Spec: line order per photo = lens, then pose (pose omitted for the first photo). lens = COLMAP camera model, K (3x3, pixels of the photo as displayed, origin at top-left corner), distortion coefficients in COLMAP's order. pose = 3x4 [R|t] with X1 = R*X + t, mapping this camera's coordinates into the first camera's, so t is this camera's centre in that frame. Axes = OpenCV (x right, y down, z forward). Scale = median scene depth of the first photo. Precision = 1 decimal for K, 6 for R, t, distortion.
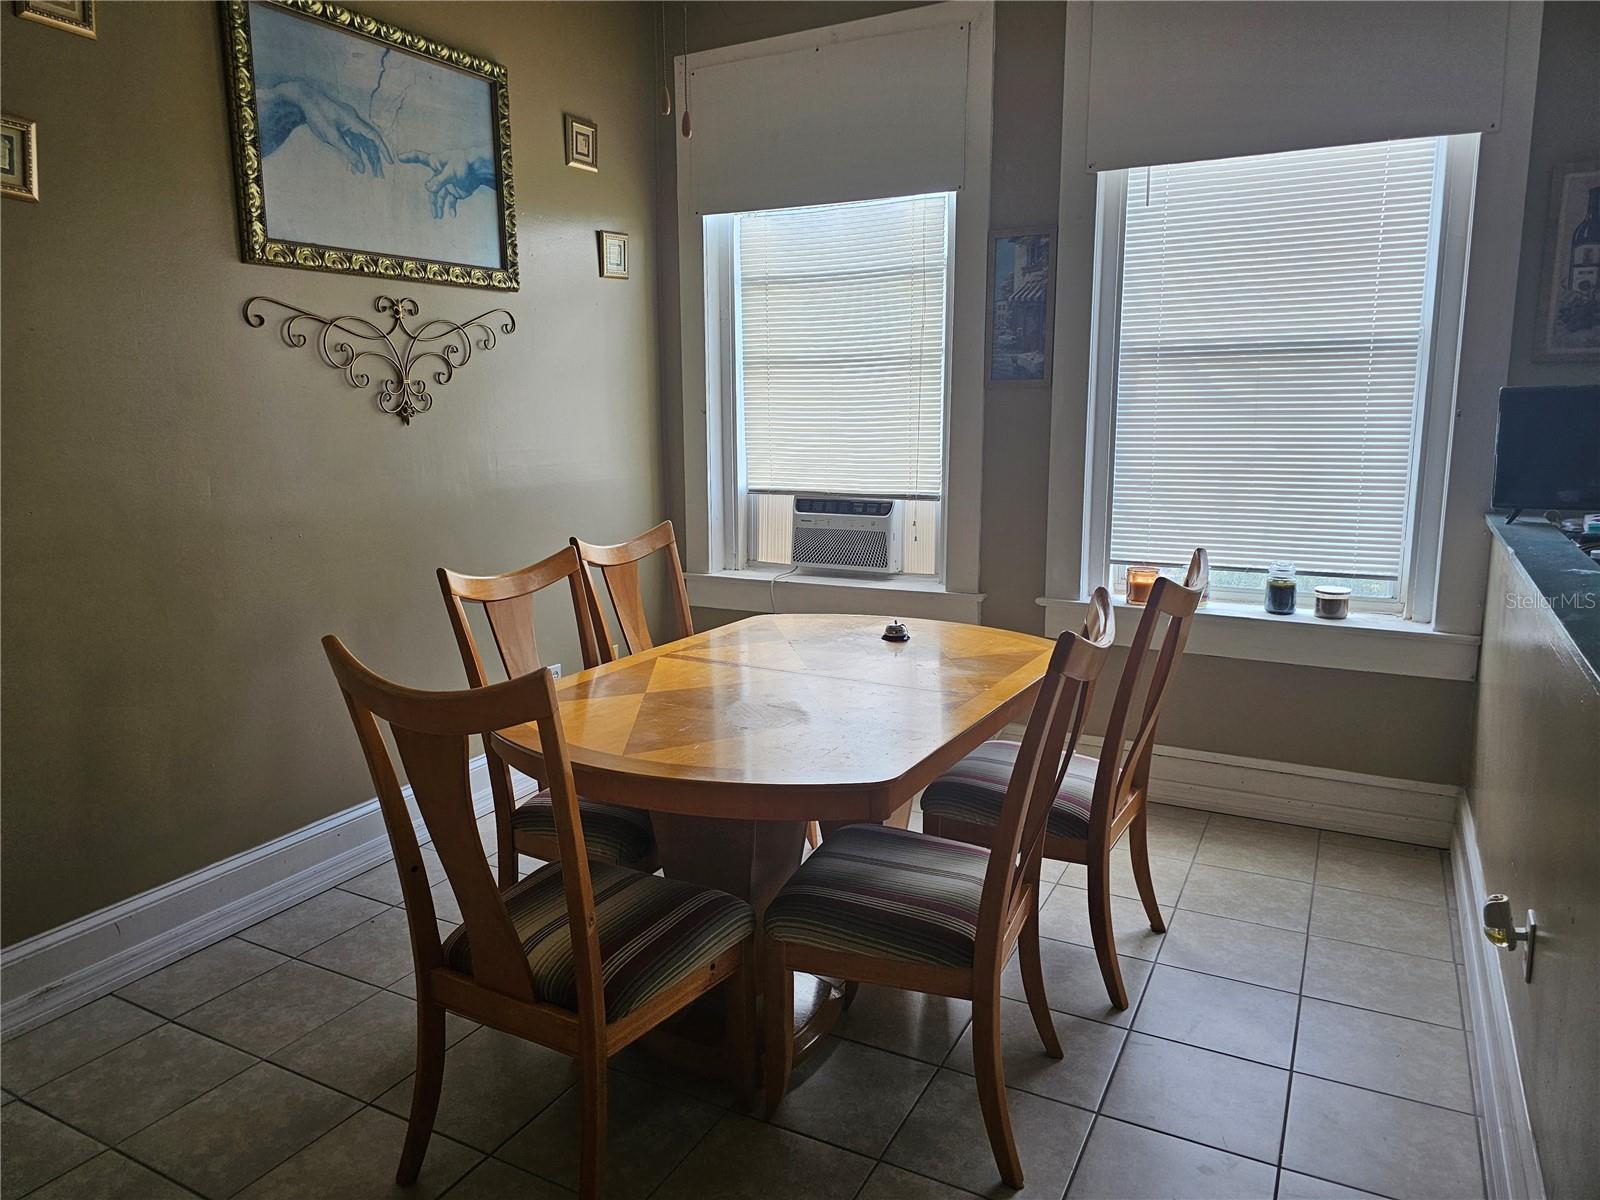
lens RADIAL K [[1075.7, 0, 774.2], [0, 1075.7, 589.1], [0, 0, 1]] dist [0.048813, -0.044440]
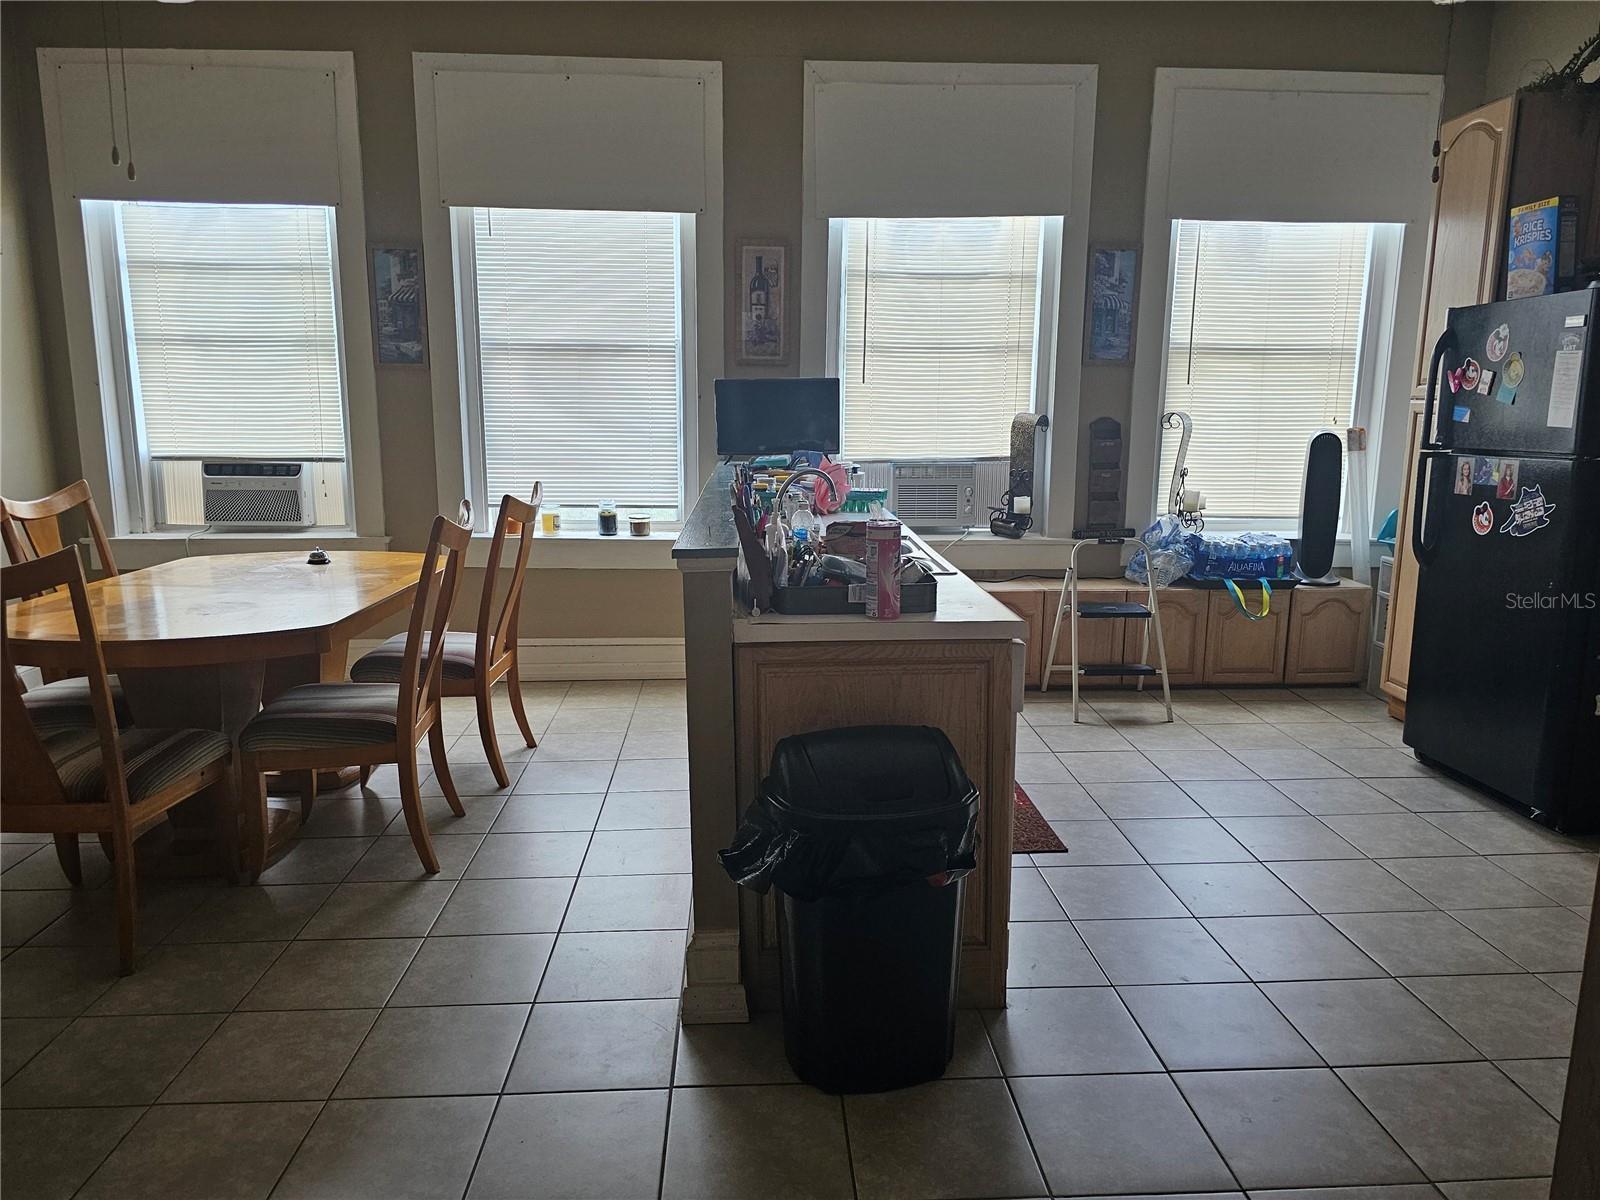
lens RADIAL K [[1075.7, 0, 794.8], [0, 1075.7, 593.6], [0, 0, 1]] dist [0.048813, -0.044440]
pose [[0.853032, -0.080796, 0.515566, -0.063920], [0.072646, 0.996708, 0.036001, 0.069049], [-0.516777, 0.006744, 0.856093, -0.355756]]
